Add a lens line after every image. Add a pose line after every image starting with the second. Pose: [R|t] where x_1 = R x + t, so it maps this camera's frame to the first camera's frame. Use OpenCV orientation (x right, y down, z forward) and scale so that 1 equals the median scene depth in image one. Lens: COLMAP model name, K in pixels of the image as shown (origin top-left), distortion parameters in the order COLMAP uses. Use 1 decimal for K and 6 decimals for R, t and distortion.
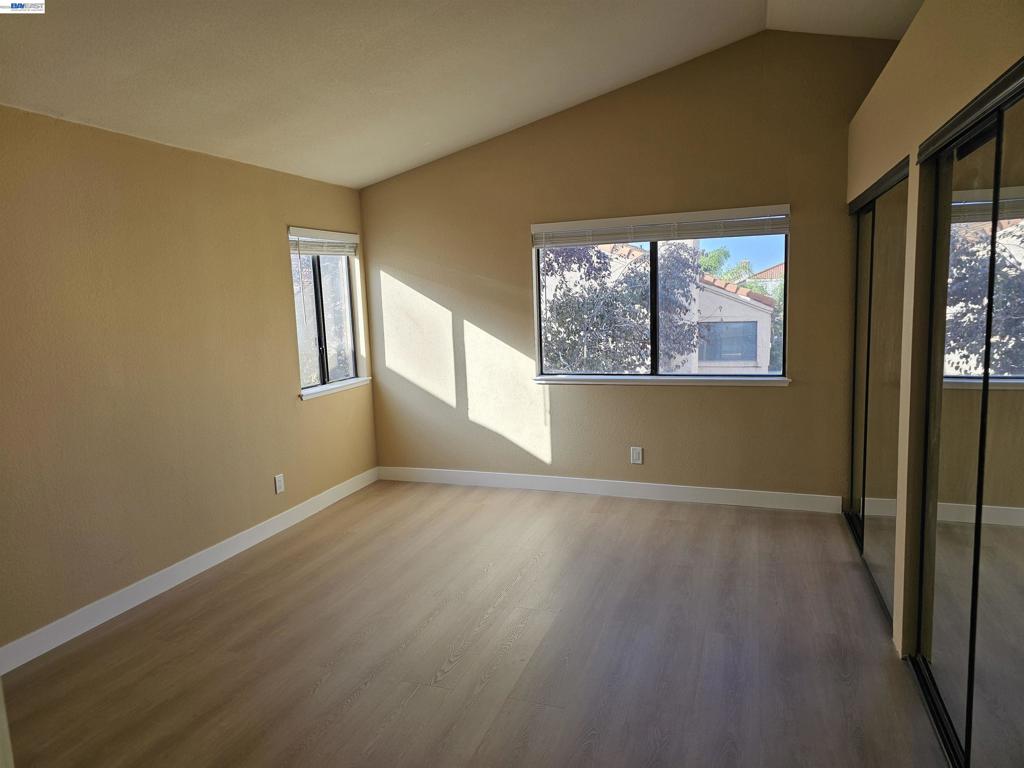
lens RADIAL K [[684.5, 0, 512.0], [0, 684.5, 384.0], [0, 0, 1]] dist [0.055540, -0.000087]
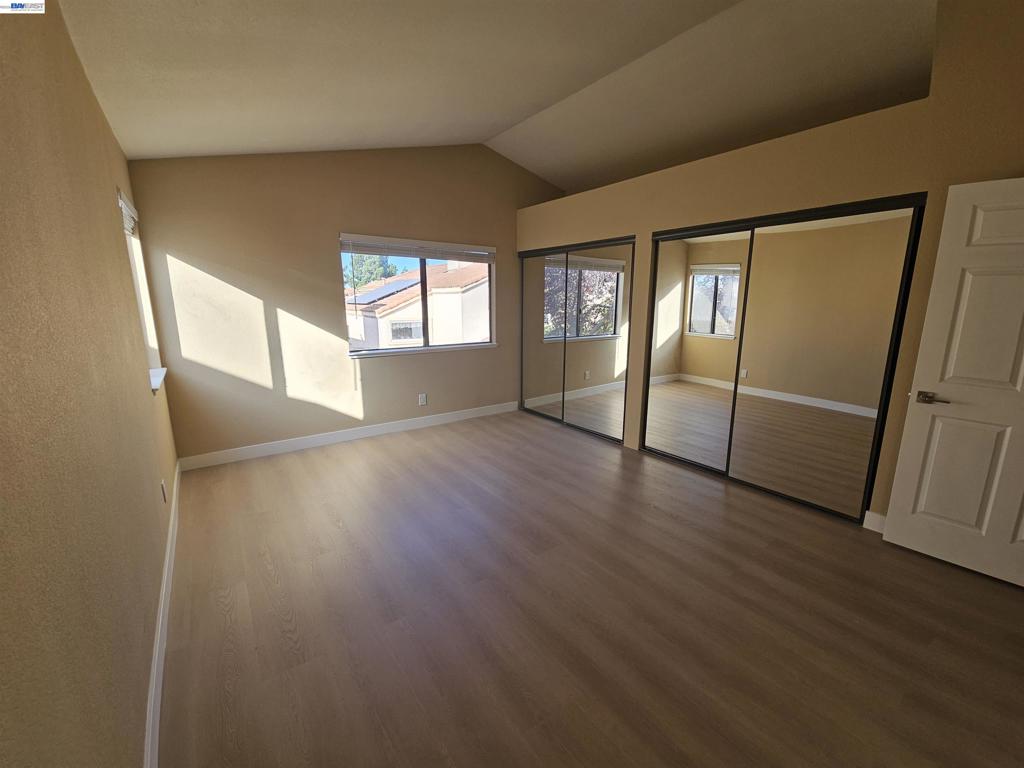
lens RADIAL K [[415.7, 0, 512.0], [0, 415.7, 384.0], [0, 0, 1]] dist [0.001366, 0.000082]
pose [[0.552049, -0.127672, 0.823979, -0.450455], [0.086476, 0.991645, 0.095714, -0.001918], [-0.829315, 0.018415, 0.558477, 0.303711]]
